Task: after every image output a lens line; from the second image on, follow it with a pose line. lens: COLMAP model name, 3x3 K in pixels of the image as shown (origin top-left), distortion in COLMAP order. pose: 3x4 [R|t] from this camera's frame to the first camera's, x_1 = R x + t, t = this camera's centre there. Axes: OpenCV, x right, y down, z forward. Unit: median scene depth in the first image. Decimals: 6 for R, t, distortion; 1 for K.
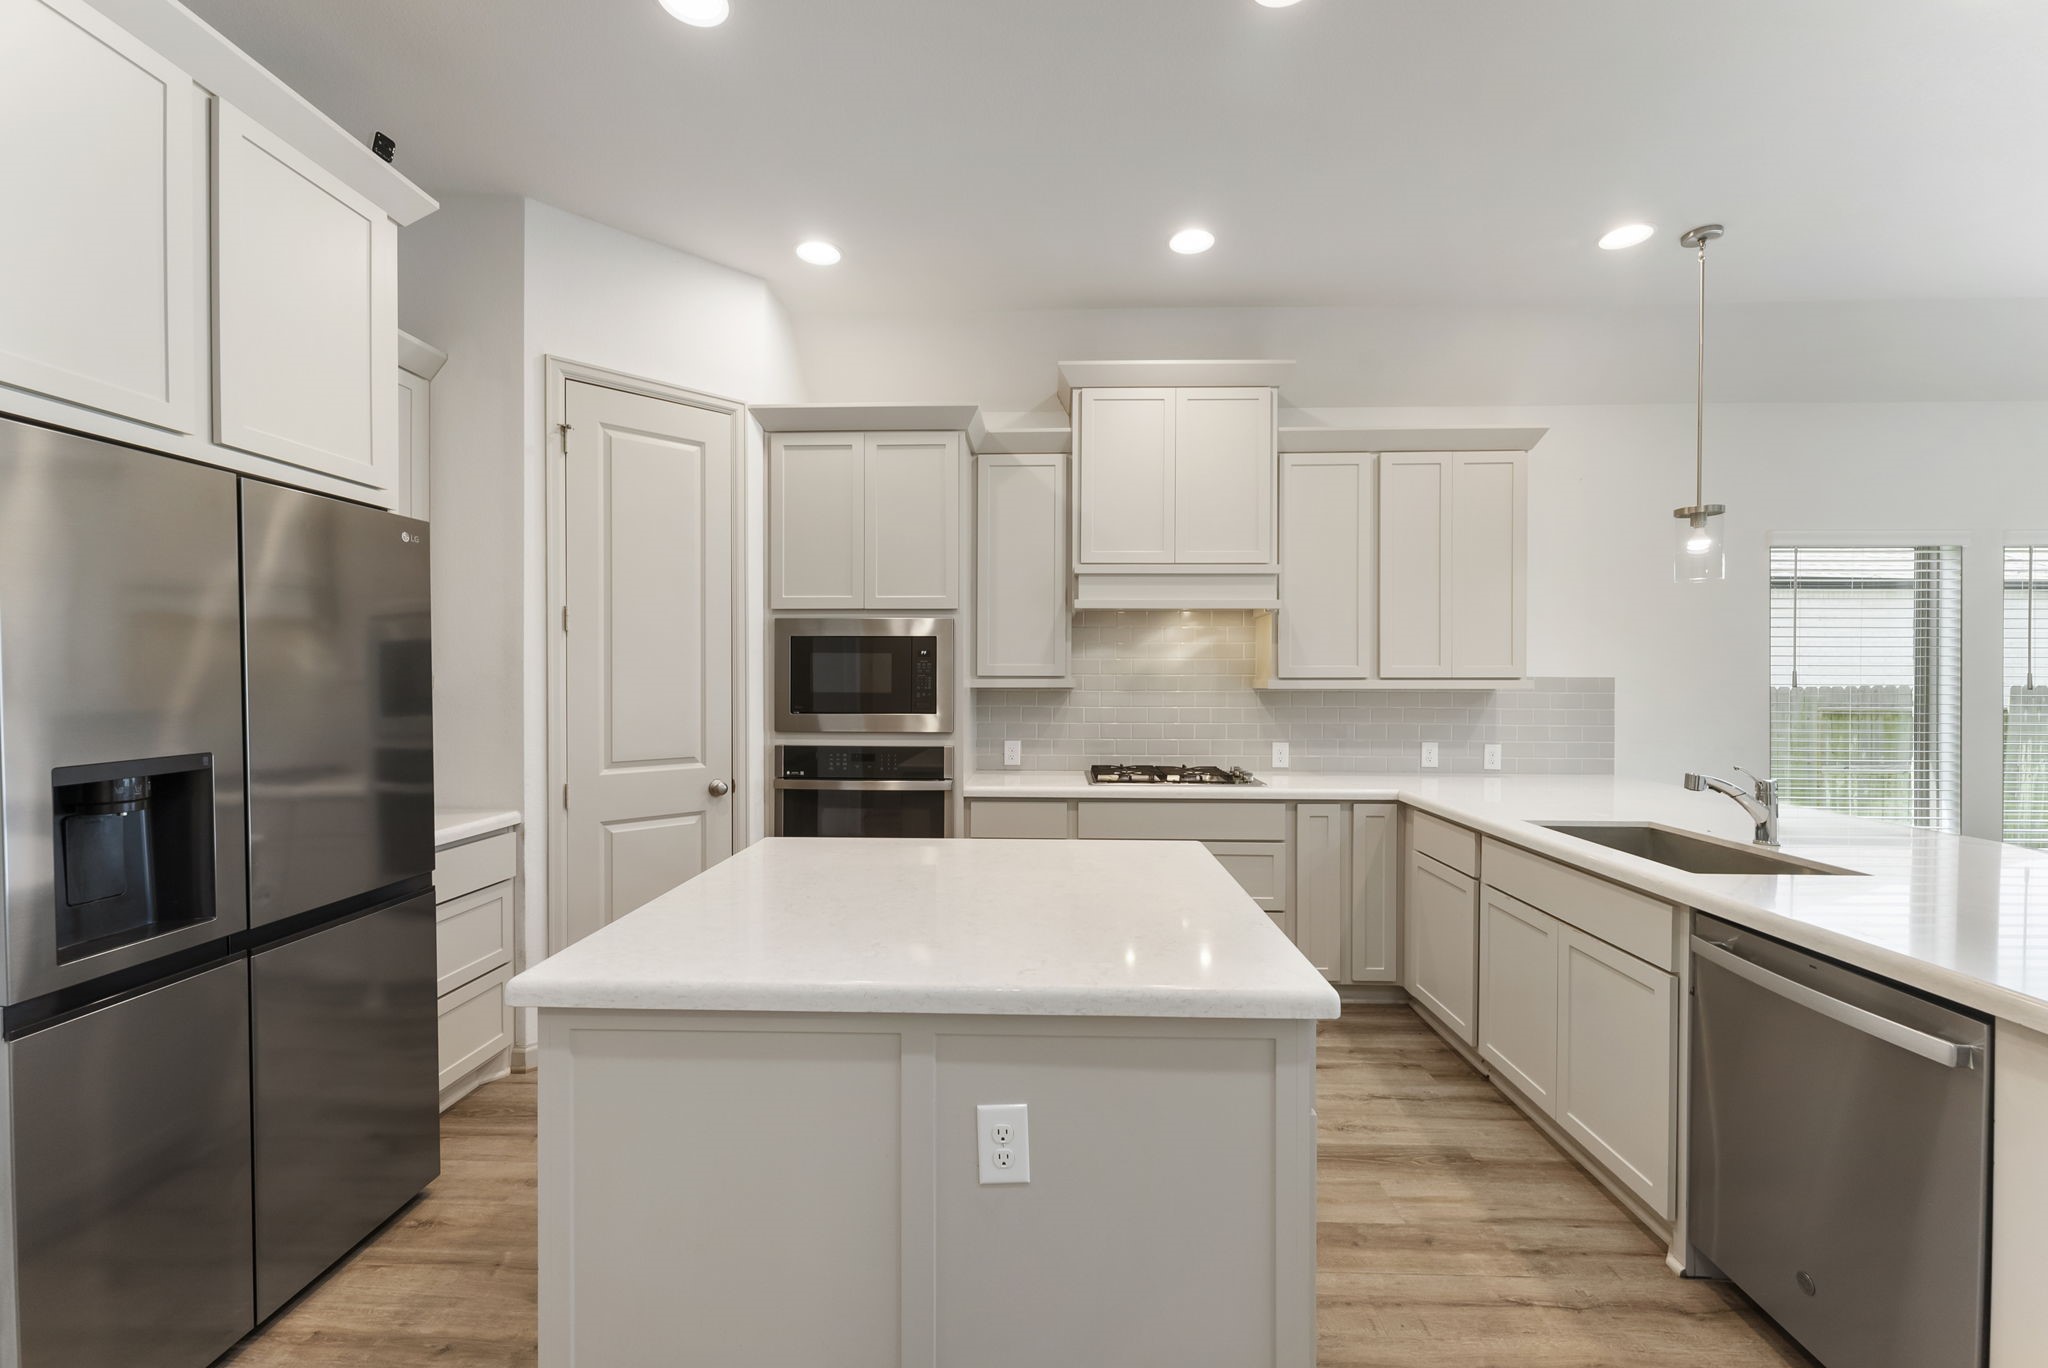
lens RADIAL K [[834.9, 0, 1028.1], [0, 834.9, 686.1], [0, 0, 1]] dist [0.004468, 0.000261]
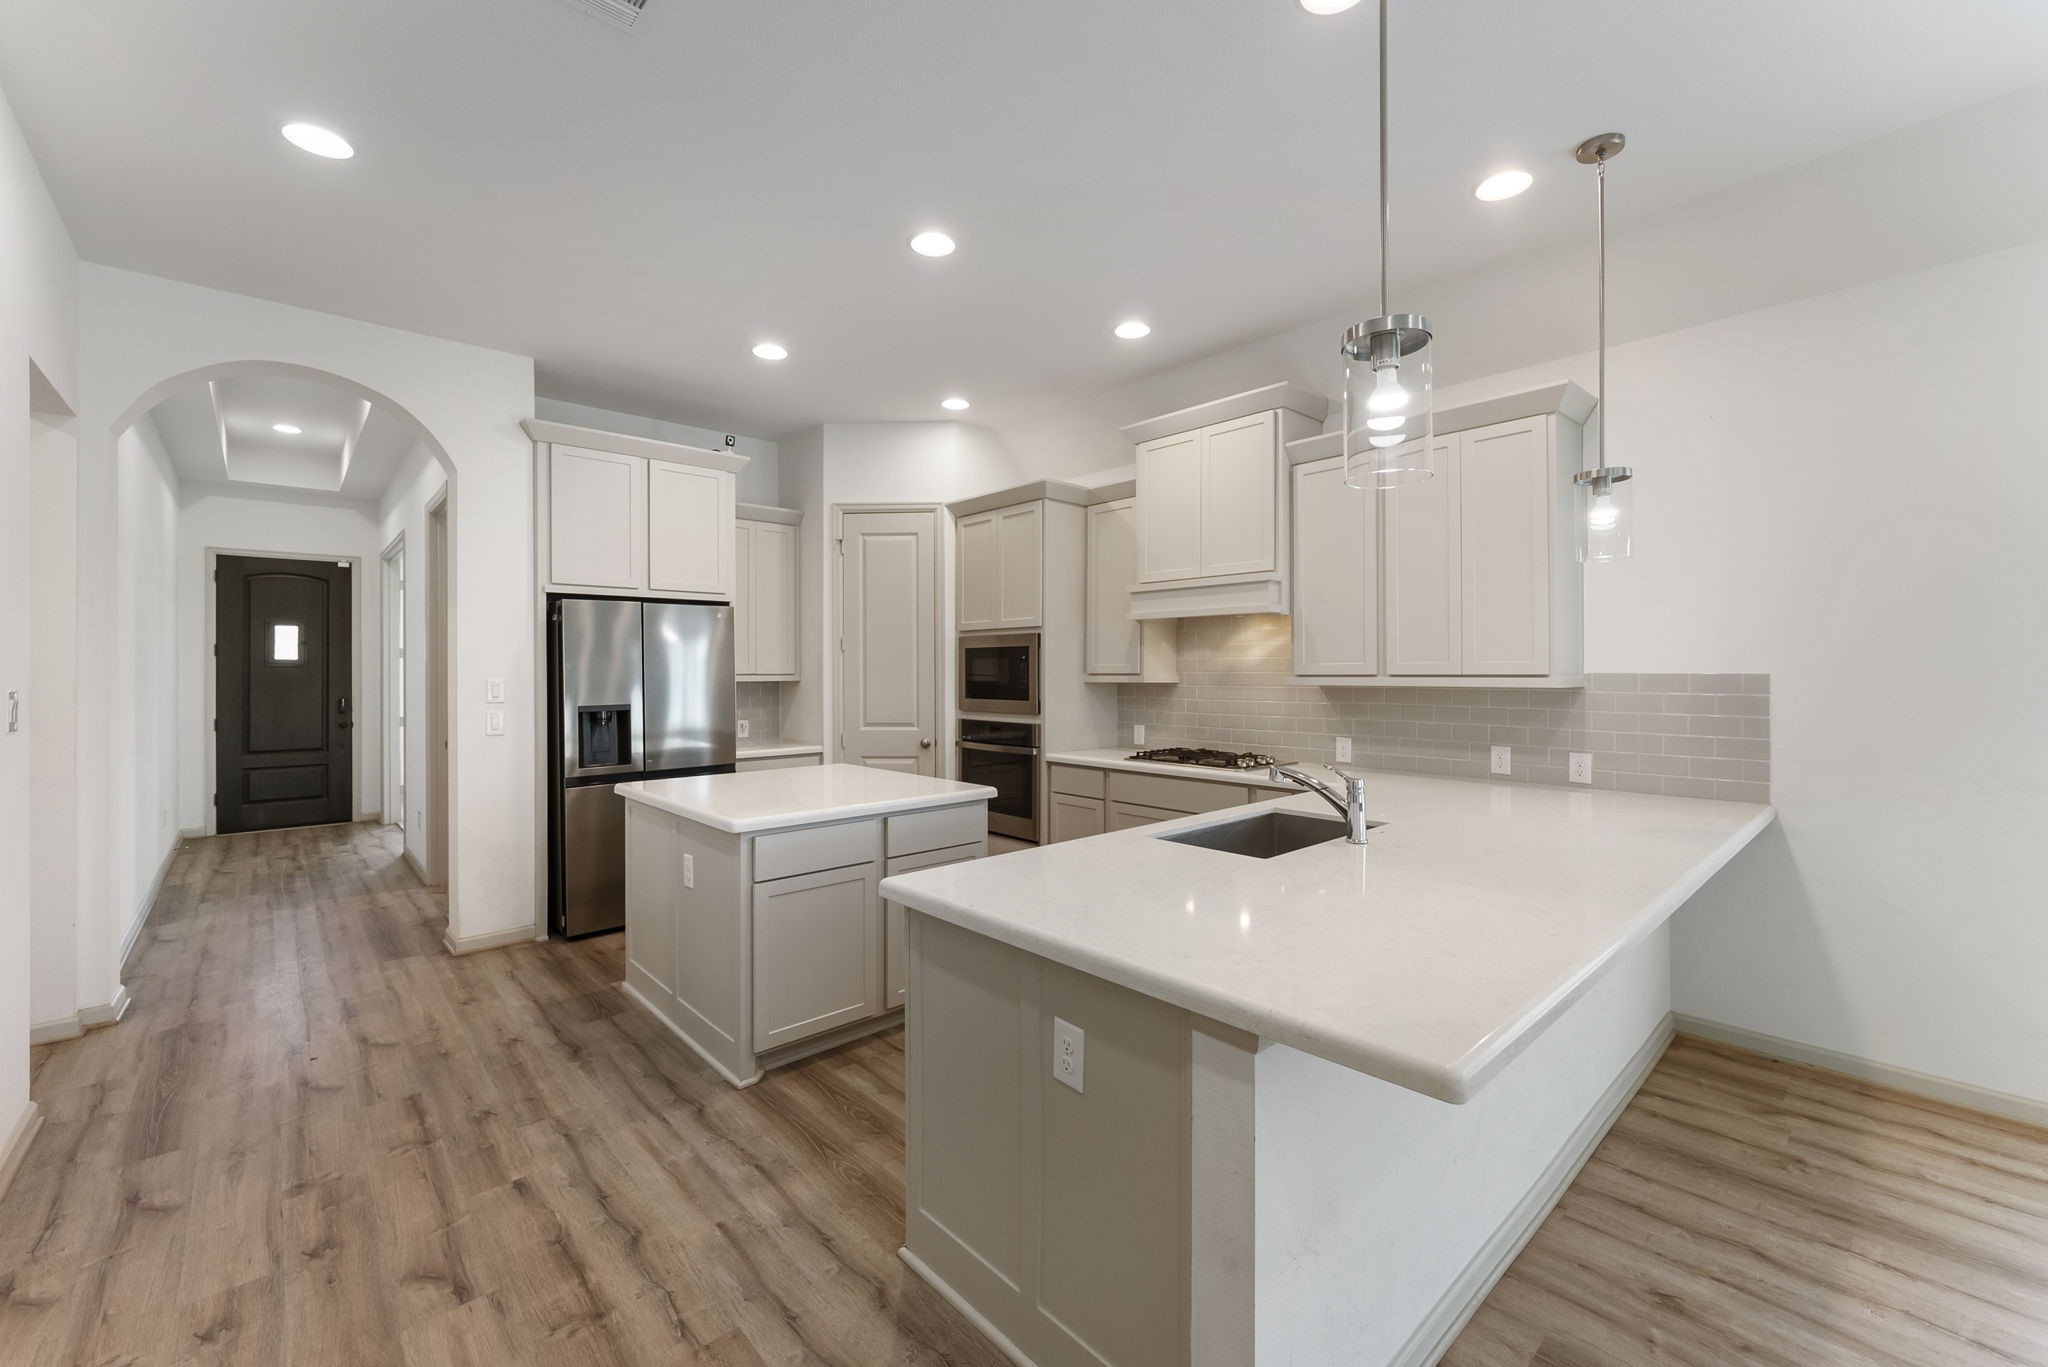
lens RADIAL K [[834.9, 0, 1016.3], [0, 834.9, 677.5], [0, 0, 1]] dist [0.004468, 0.000261]
pose [[0.692968, 0.002027, -0.720965, 0.881642], [-0.002663, 0.999996, 0.000253, -0.006447], [0.720963, 0.001745, 0.692971, -0.000430]]
